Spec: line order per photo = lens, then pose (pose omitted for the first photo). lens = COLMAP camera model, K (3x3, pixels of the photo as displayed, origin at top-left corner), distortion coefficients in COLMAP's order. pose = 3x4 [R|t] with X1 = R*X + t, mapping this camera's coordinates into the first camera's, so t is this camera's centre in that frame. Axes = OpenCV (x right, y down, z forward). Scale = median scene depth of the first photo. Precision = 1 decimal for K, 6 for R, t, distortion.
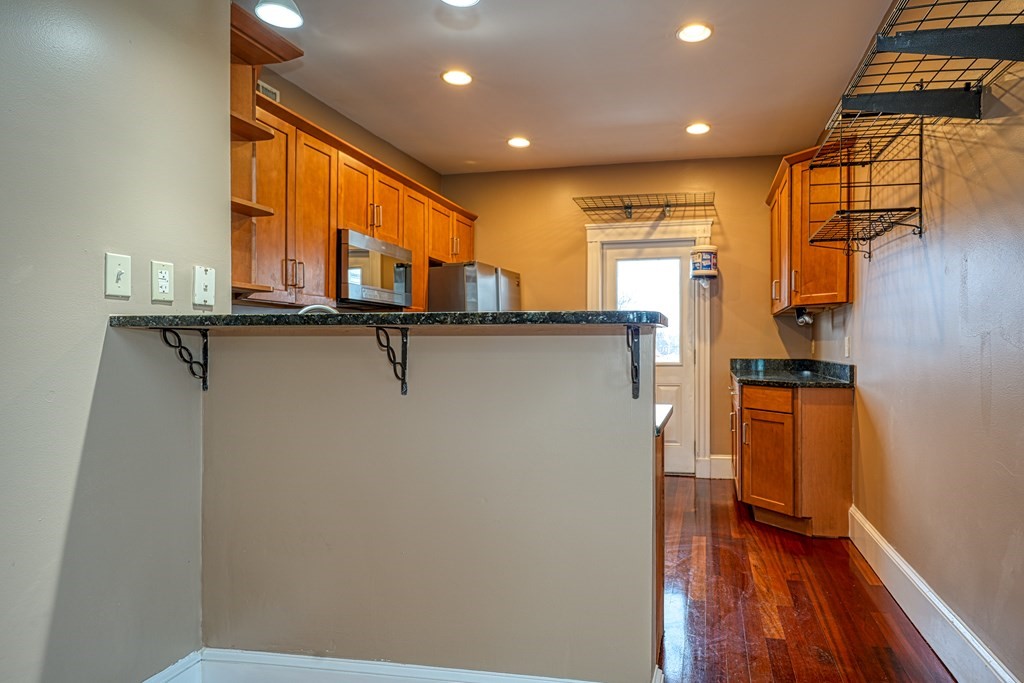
lens RADIAL K [[593.9, 0, 591.2], [0, 593.9, 346.0], [0, 0, 1]] dist [0.020475, -0.000373]
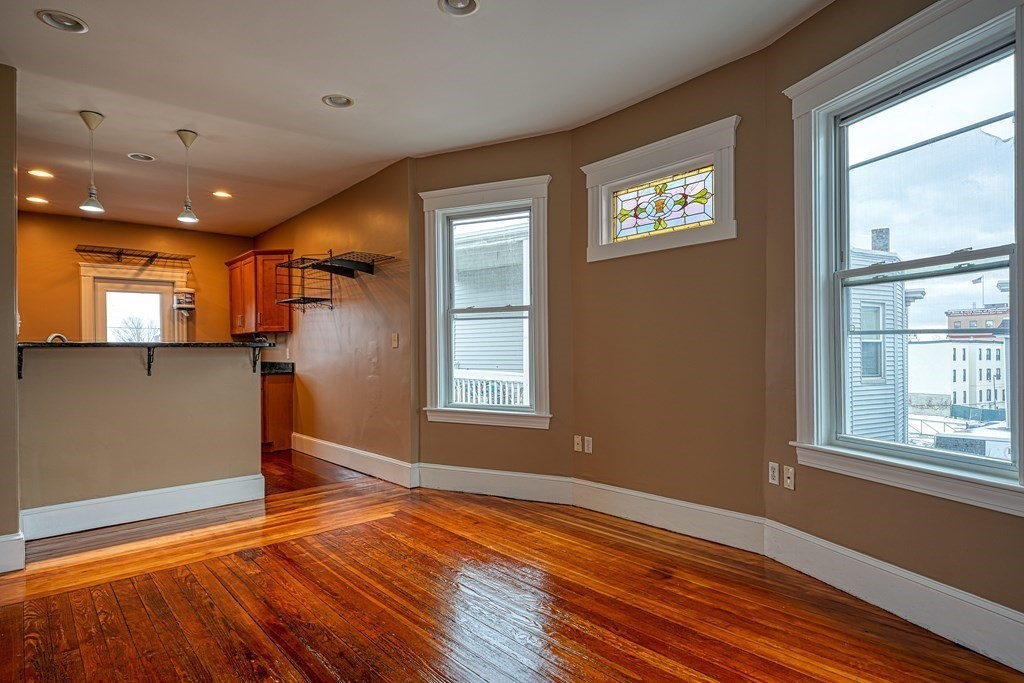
lens RADIAL K [[577.6, 0, 513.5], [0, 577.6, 352.5], [0, 0, 1]] dist [0.018812, -0.001466]
pose [[0.618618, -0.009214, 0.785638, -0.457815], [0.011708, 0.999928, 0.002508, 0.001007], [-0.785605, 0.007647, 0.618681, -0.572550]]
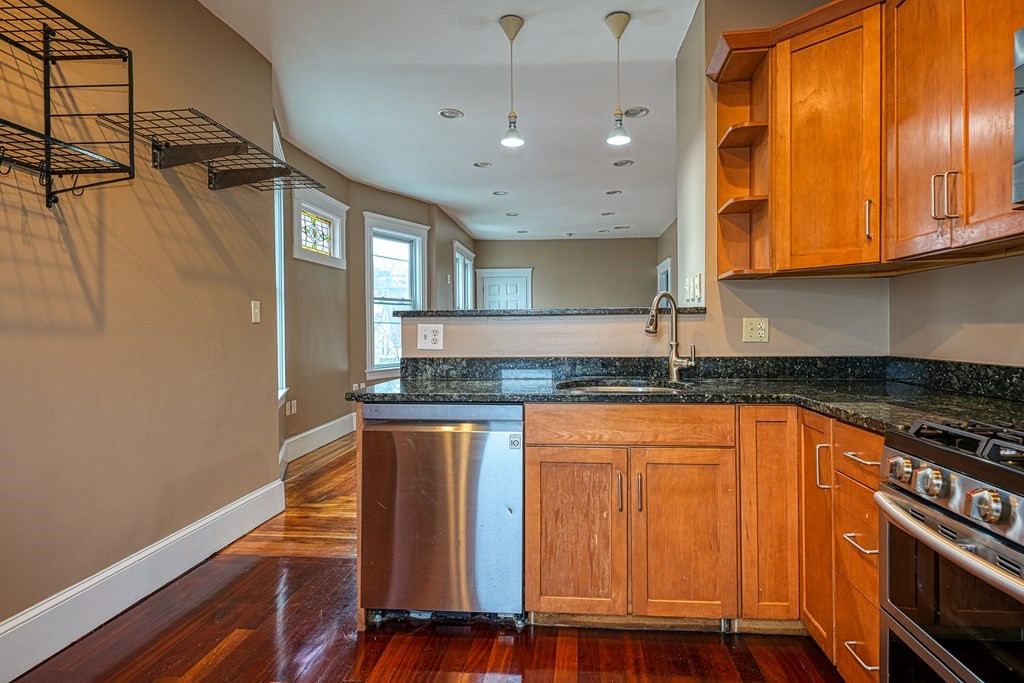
lens RADIAL K [[585.3, 0, 525.0], [0, 585.3, 335.4], [0, 0, 1]] dist [0.019574, -0.001557]
pose [[-0.995149, 0.009401, -0.097925, -0.028458], [0.007997, 0.999860, 0.014718, 0.000369], [0.098049, 0.013863, -0.995085, 0.978780]]
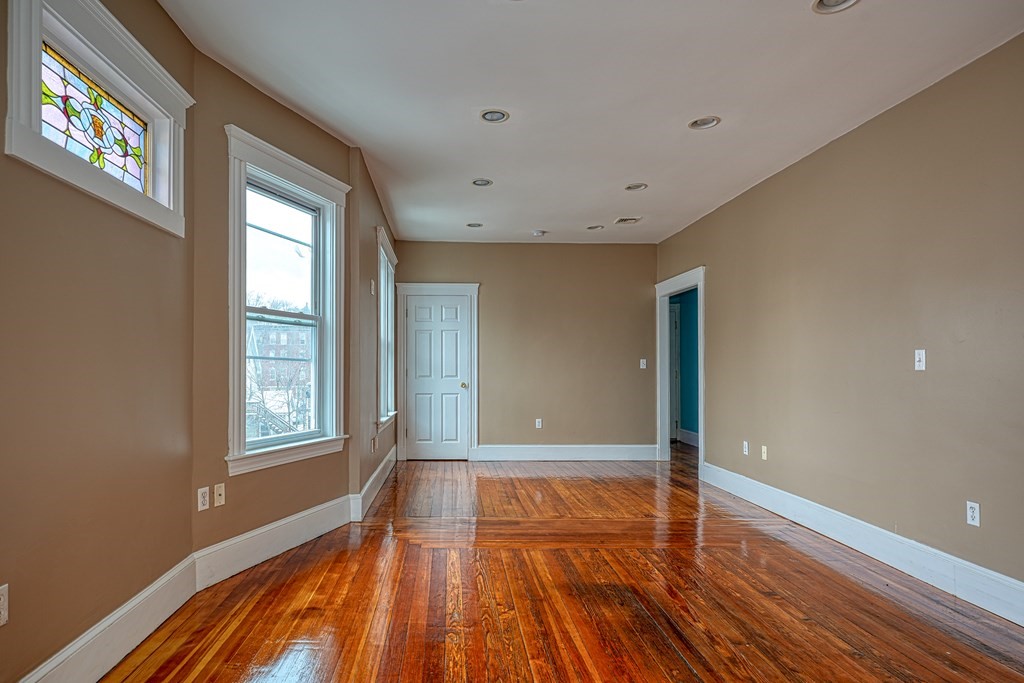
lens RADIAL K [[591.1, 0, 466.0], [0, 591.1, 358.0], [0, 0, 1]] dist [0.026212, -0.000014]
pose [[-0.976026, -0.004863, -0.217601, 0.092150], [-0.001532, 0.999879, -0.015475, -0.001254], [0.217650, -0.014770, -0.975915, 0.285097]]
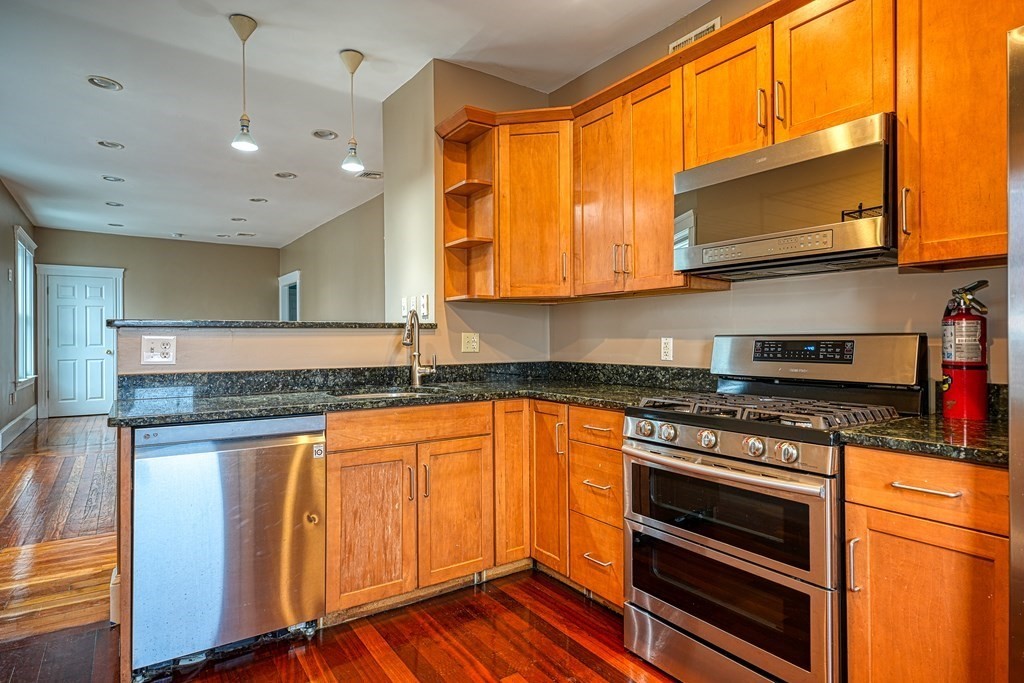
lens RADIAL K [[571.5, 0, 513.7], [0, 571.5, 337.4], [0, 0, 1]] dist [0.029255, -0.017211]
pose [[-0.706483, 0.001592, -0.707728, 0.148374], [0.001007, 0.999999, 0.001244, -0.001760], [0.707729, 0.000166, -0.706484, 0.962027]]
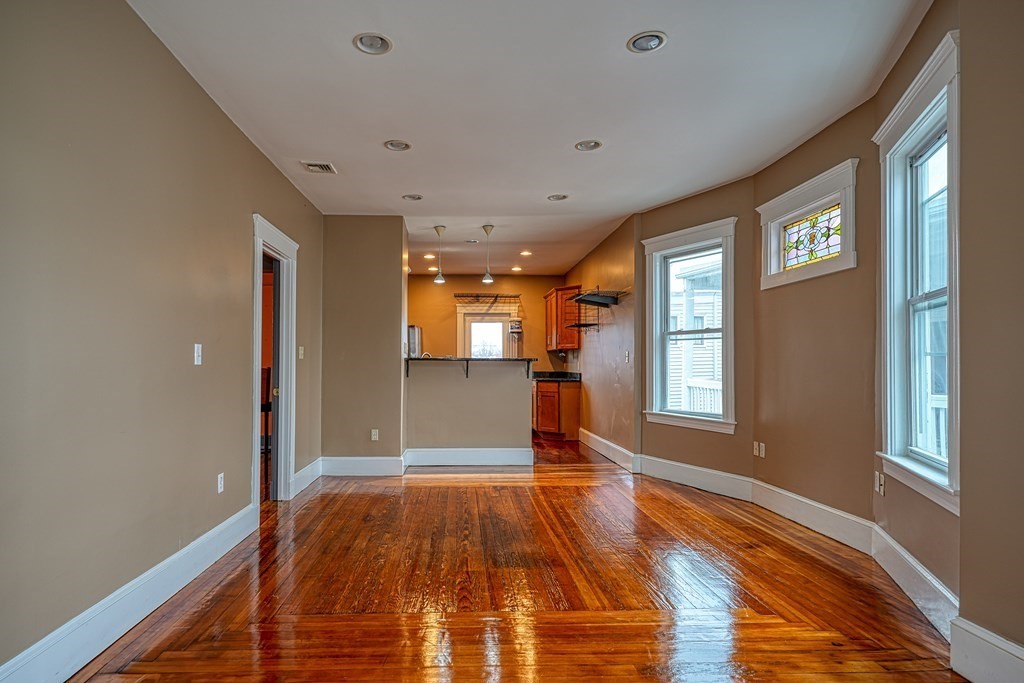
lens RADIAL K [[591.1, 0, 466.0], [0, 591.1, 358.0], [0, 0, 1]] dist [0.026212, -0.000014]
pose [[0.978433, 0.006410, 0.206464, -0.414065], [-0.003827, 0.999909, -0.012907, 0.001097], [-0.206528, 0.011838, 0.978369, -1.010855]]
